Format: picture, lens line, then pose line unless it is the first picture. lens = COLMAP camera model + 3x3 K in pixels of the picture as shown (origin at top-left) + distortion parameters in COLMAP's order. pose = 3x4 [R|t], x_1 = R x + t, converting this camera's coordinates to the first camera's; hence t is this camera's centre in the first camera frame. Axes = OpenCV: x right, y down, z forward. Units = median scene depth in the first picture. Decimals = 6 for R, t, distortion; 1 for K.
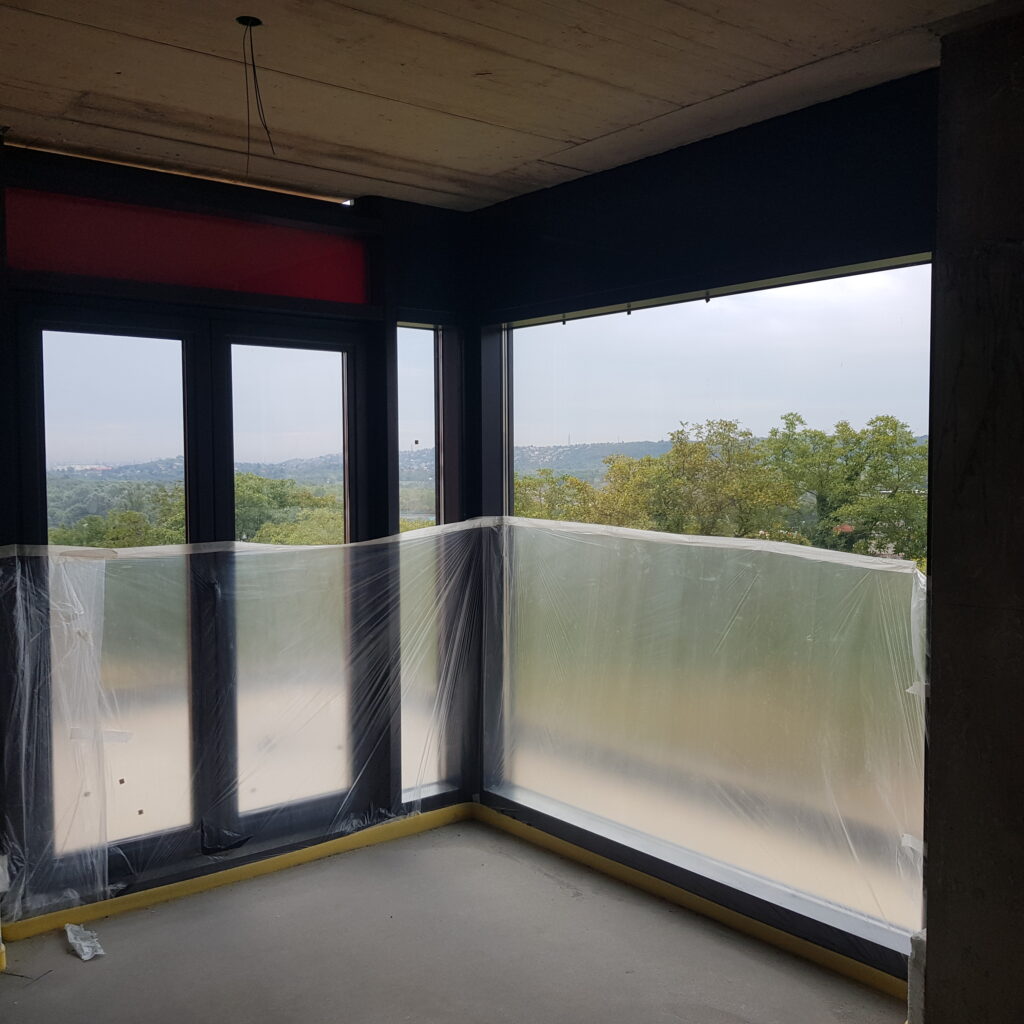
lens RADIAL K [[1067.1, 0, 515.4], [0, 1067.1, 512.0], [0, 0, 1]] dist [0.008188, 0.000000]
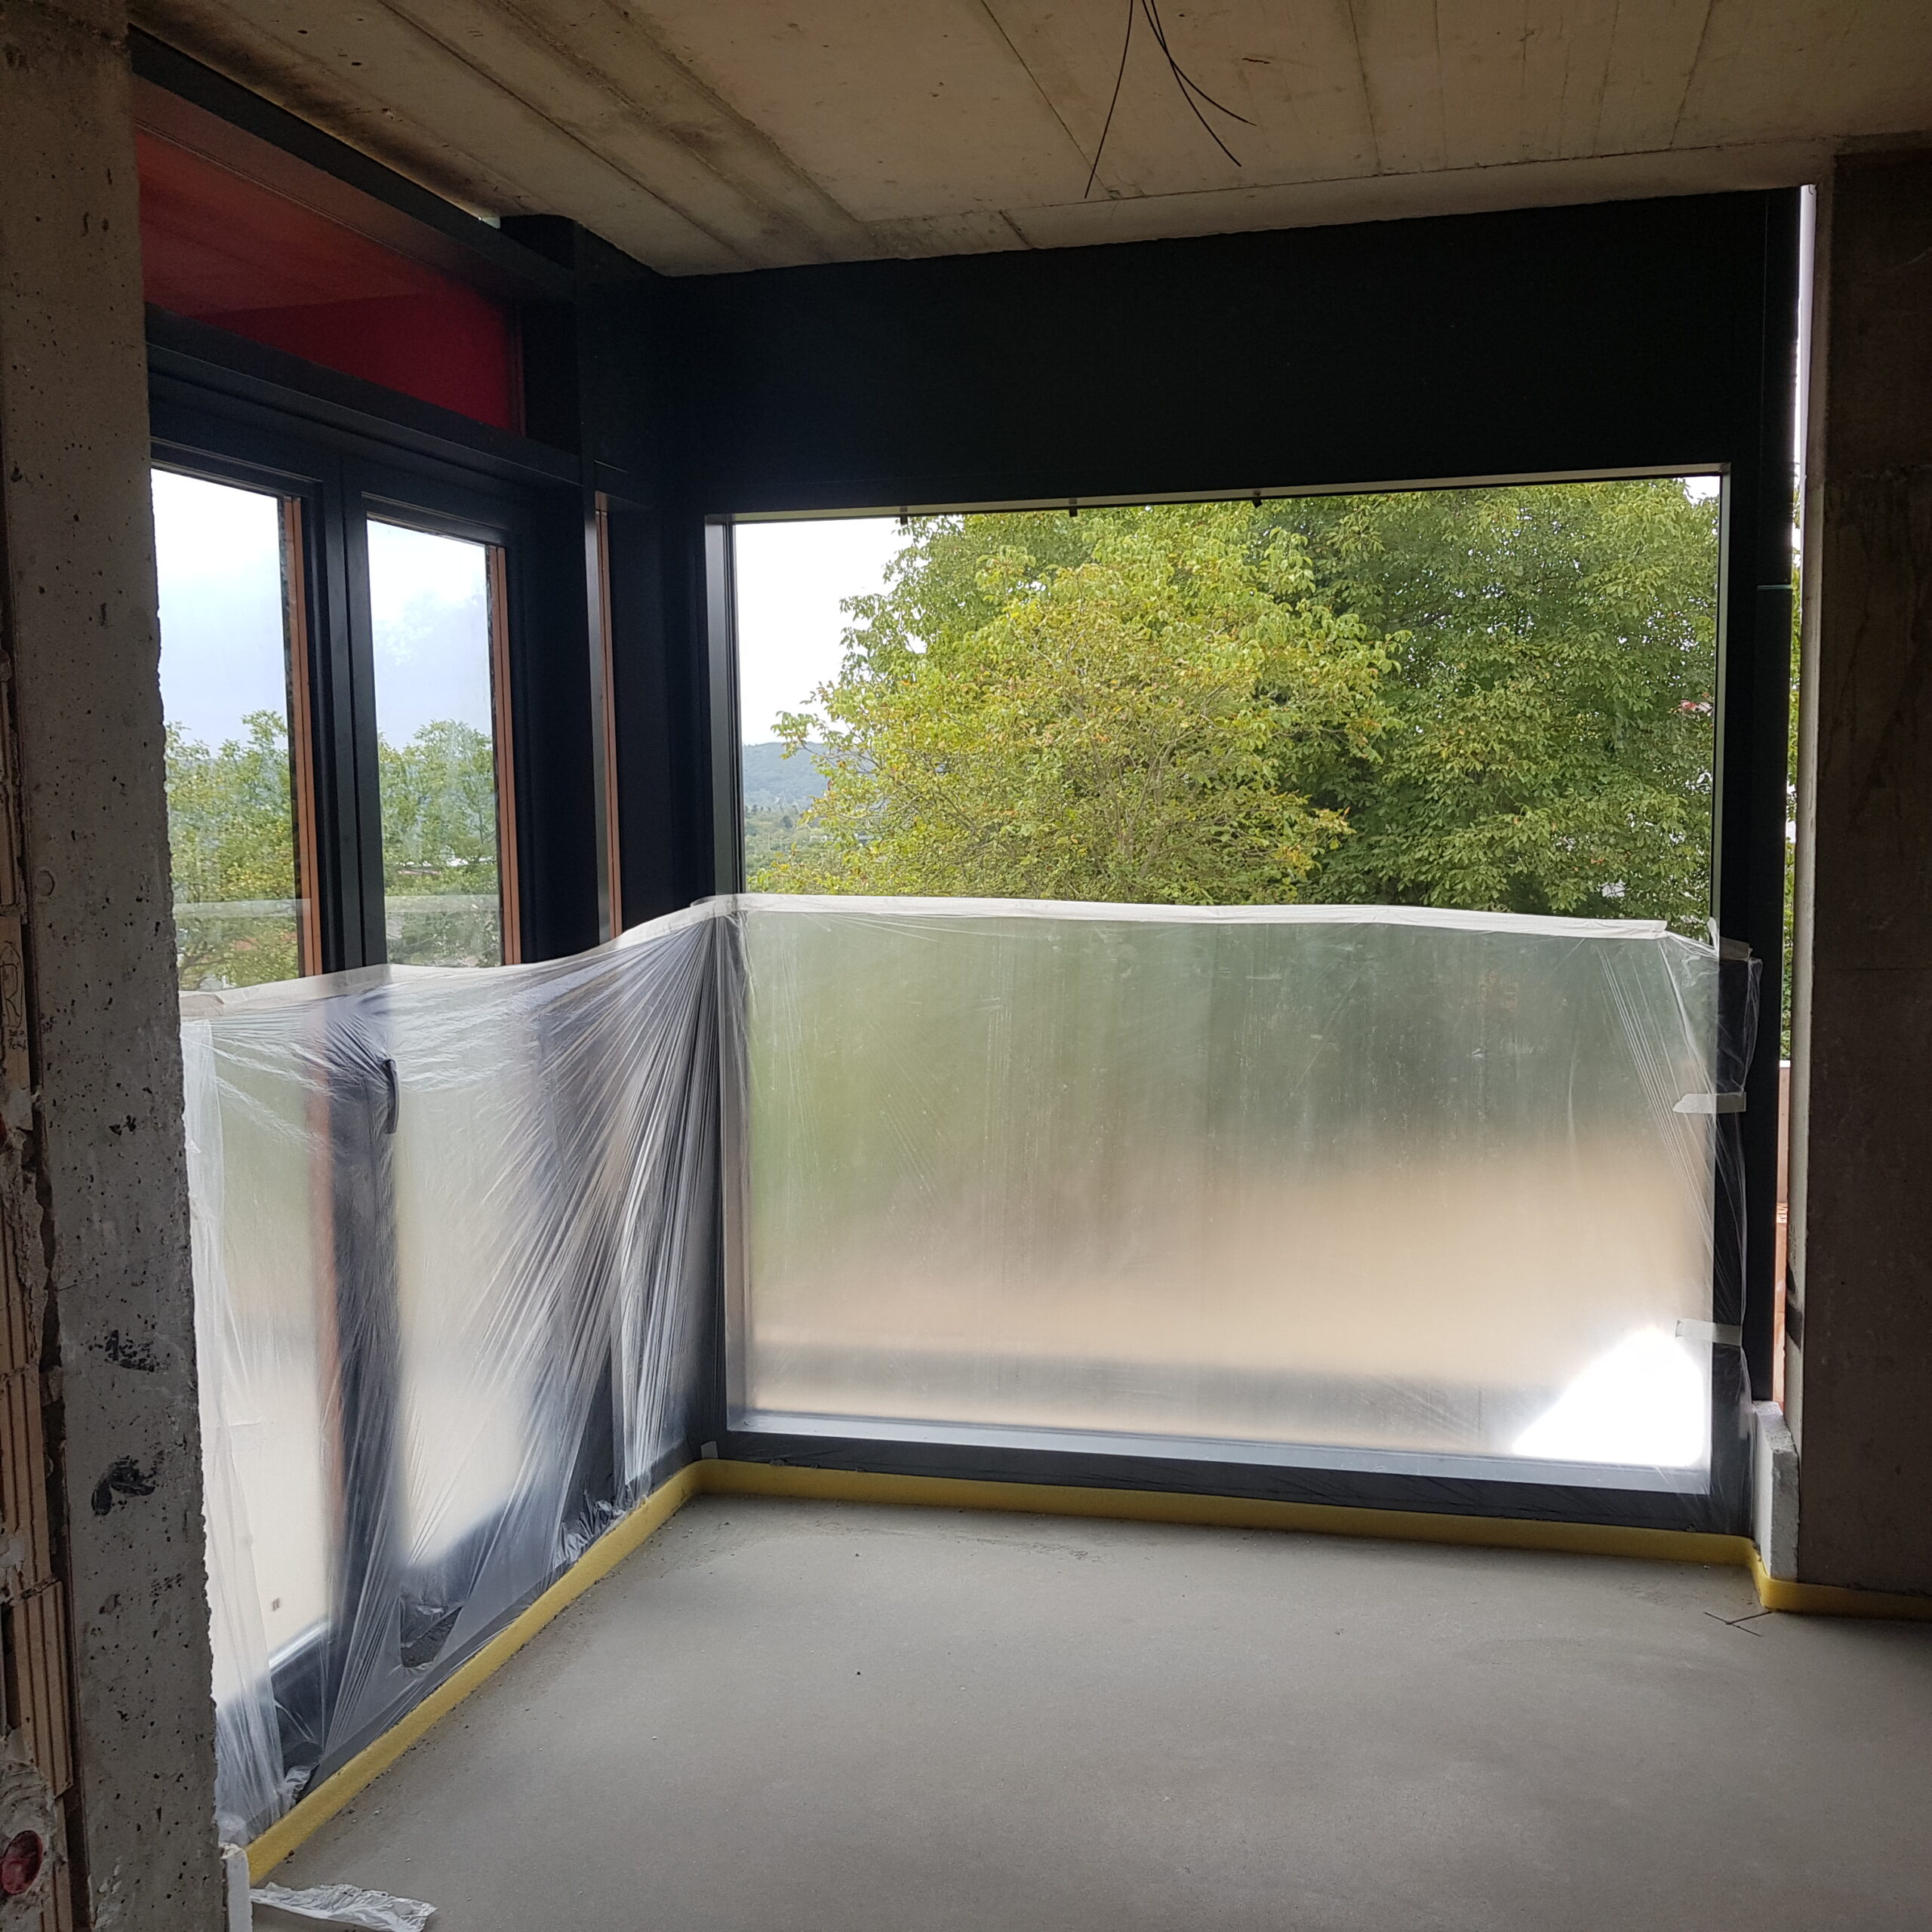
lens RADIAL K [[2013.4, 0, 1016.9], [0, 2013.4, 986.1], [0, 0, 1]] dist [0.008188, 0.000000]
pose [[0.798156, -0.064826, 0.598952, -0.571997], [0.040431, 0.997716, 0.054108, 0.001421], [-0.601092, -0.018970, 0.798955, 0.177463]]
